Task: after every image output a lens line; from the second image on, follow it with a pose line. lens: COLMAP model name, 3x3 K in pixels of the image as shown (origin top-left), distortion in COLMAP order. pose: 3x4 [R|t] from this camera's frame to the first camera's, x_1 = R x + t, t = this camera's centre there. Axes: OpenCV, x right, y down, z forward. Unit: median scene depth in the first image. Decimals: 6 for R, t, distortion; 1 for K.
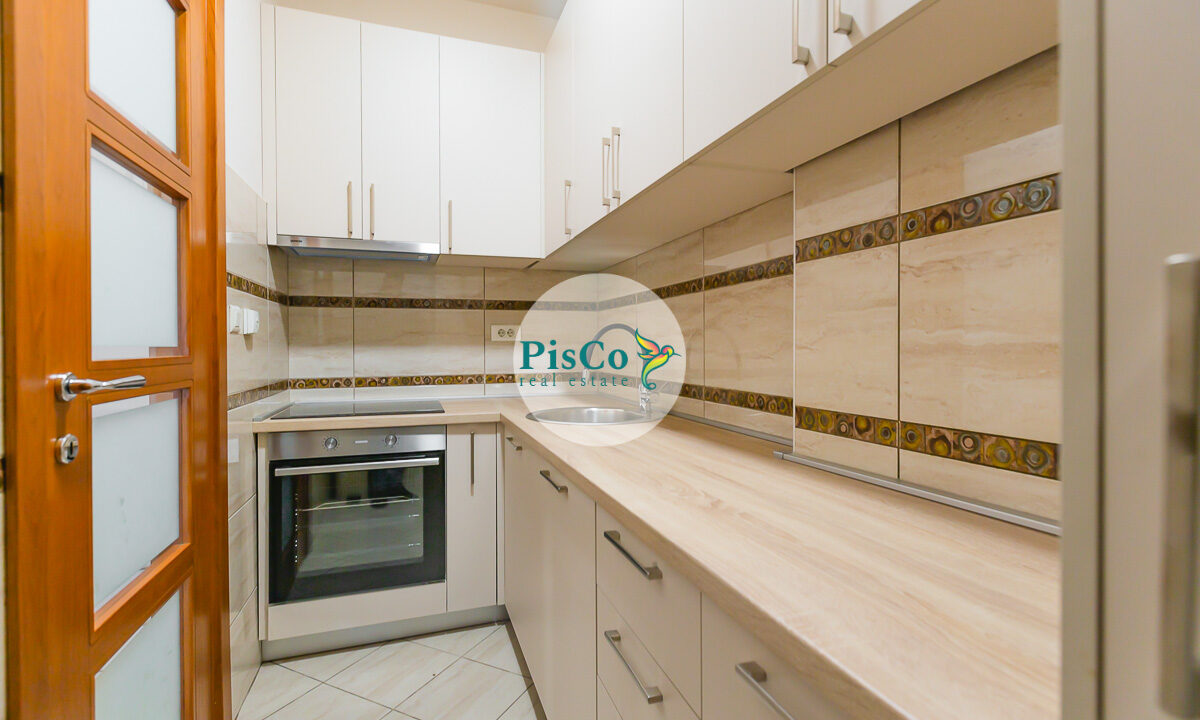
lens RADIAL K [[561.0, 0, 602.5], [0, 561.0, 345.4], [0, 0, 1]] dist [0.001559, 0.000253]
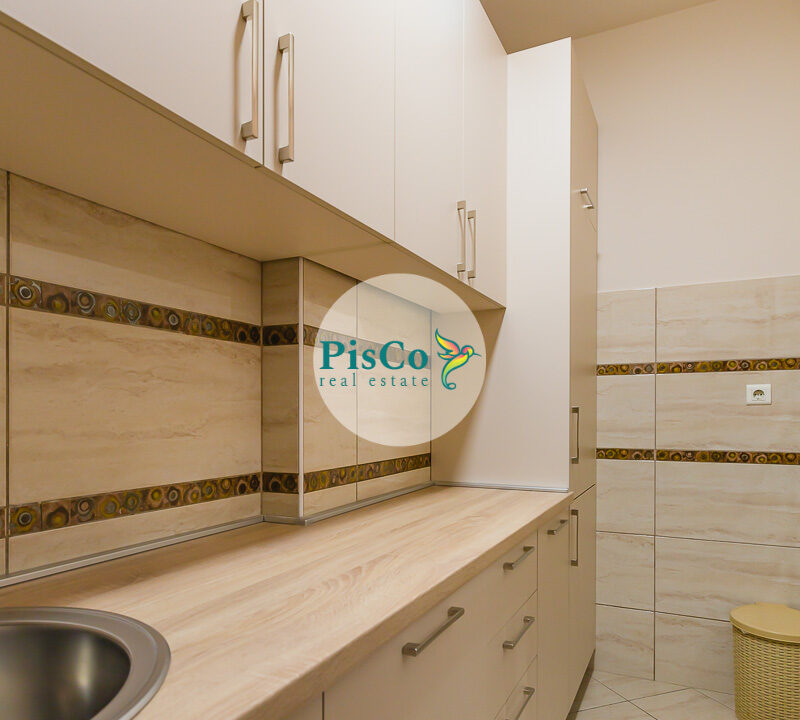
lens RADIAL K [[556.2, 0, 398.8], [0, 556.2, 420.8], [0, 0, 1]] dist [0.000039, -0.000432]
pose [[-0.688655, 0.004043, 0.725078, -0.396862], [0.008224, 0.999964, 0.002235, 0.002119], [-0.725043, 0.007502, -0.688663, 1.112320]]
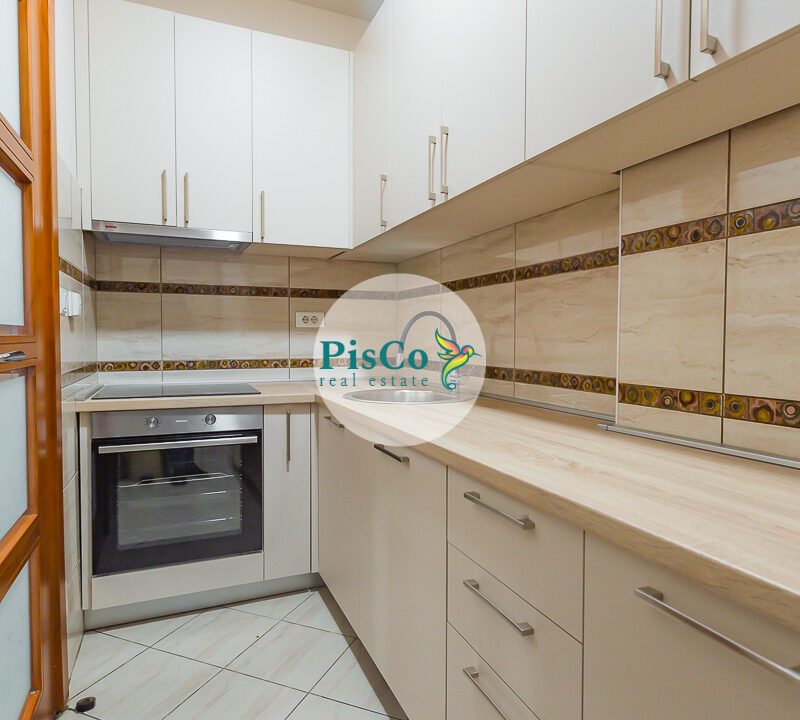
lens RADIAL K [[538.1, 0, 399.2], [0, 538.1, 350.6], [0, 0, 1]] dist [0.001361, -0.001703]
pose [[0.997734, 0.008515, 0.066744, -0.116184], [-0.010225, 0.999627, 0.025320, 0.013722], [-0.066503, -0.025945, 0.997449, -0.030933]]
